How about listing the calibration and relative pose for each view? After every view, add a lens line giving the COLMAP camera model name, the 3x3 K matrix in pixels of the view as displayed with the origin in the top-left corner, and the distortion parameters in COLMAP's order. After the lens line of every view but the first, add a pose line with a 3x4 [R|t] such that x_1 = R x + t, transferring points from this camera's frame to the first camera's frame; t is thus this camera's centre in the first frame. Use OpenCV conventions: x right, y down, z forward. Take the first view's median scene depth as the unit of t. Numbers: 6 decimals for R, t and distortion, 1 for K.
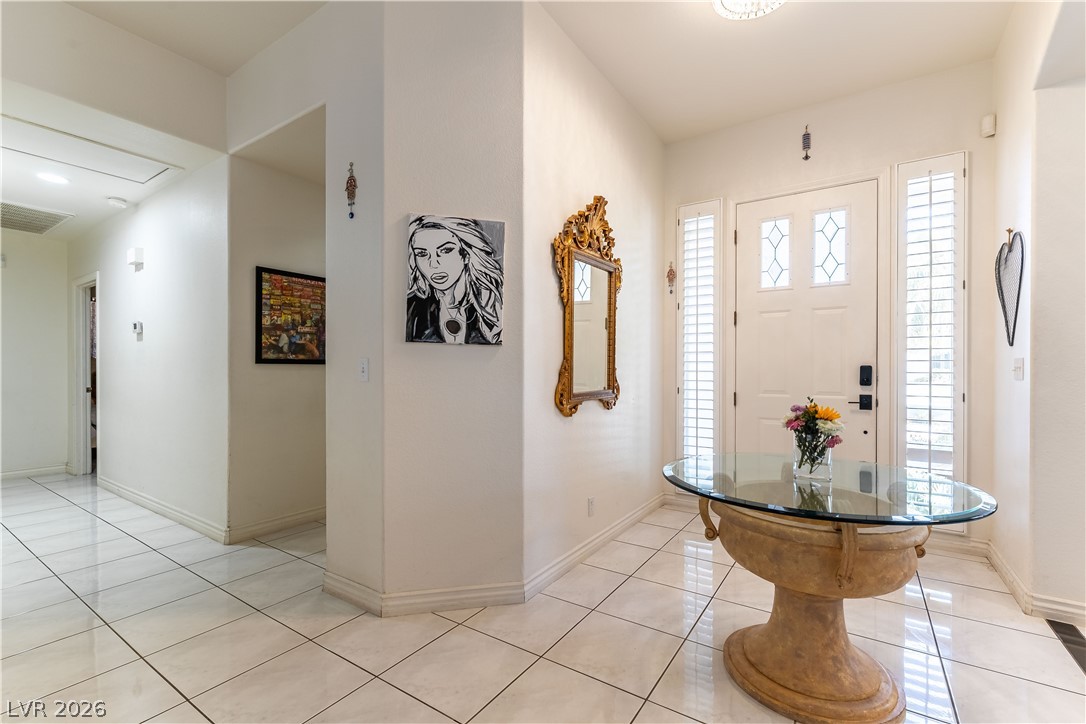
lens RADIAL K [[470.2, 0, 548.3], [0, 470.2, 372.7], [0, 0, 1]] dist [-0.000813, -0.000282]
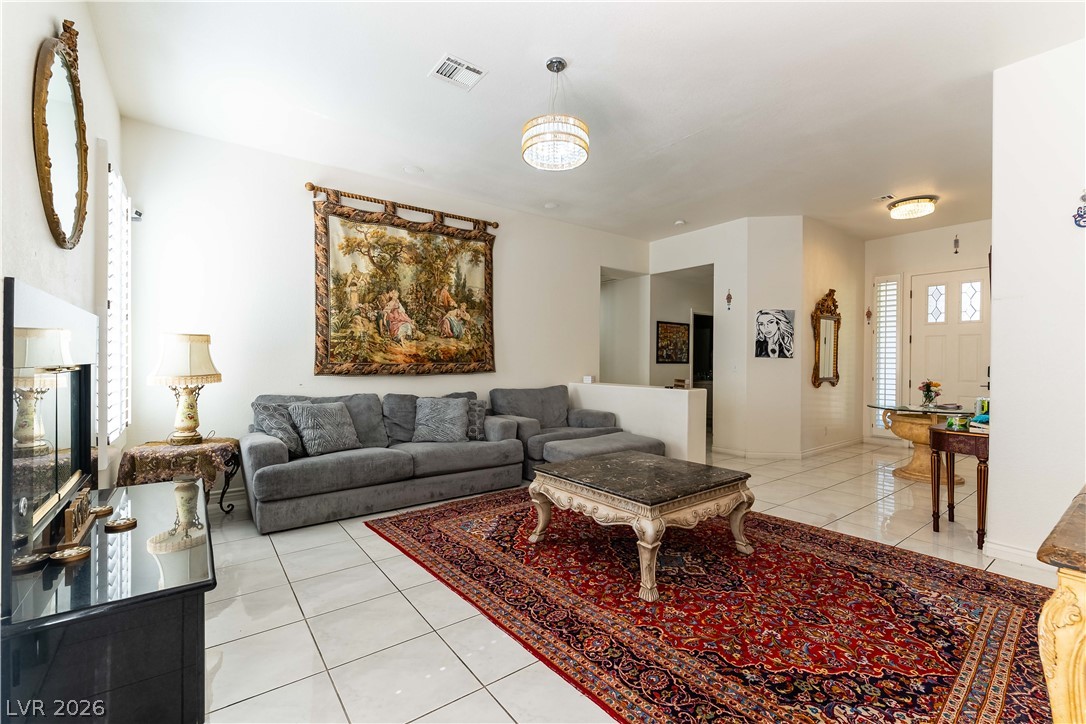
lens RADIAL K [[466.0, 0, 545.0], [0, 466.0, 364.9], [0, 0, 1]] dist [0.000103, -0.000160]
pose [[0.942760, 0.005695, -0.333424, -0.454276], [-0.005974, 0.999982, 0.000187, -0.011715], [0.333420, 0.001815, 0.942777, -1.596149]]
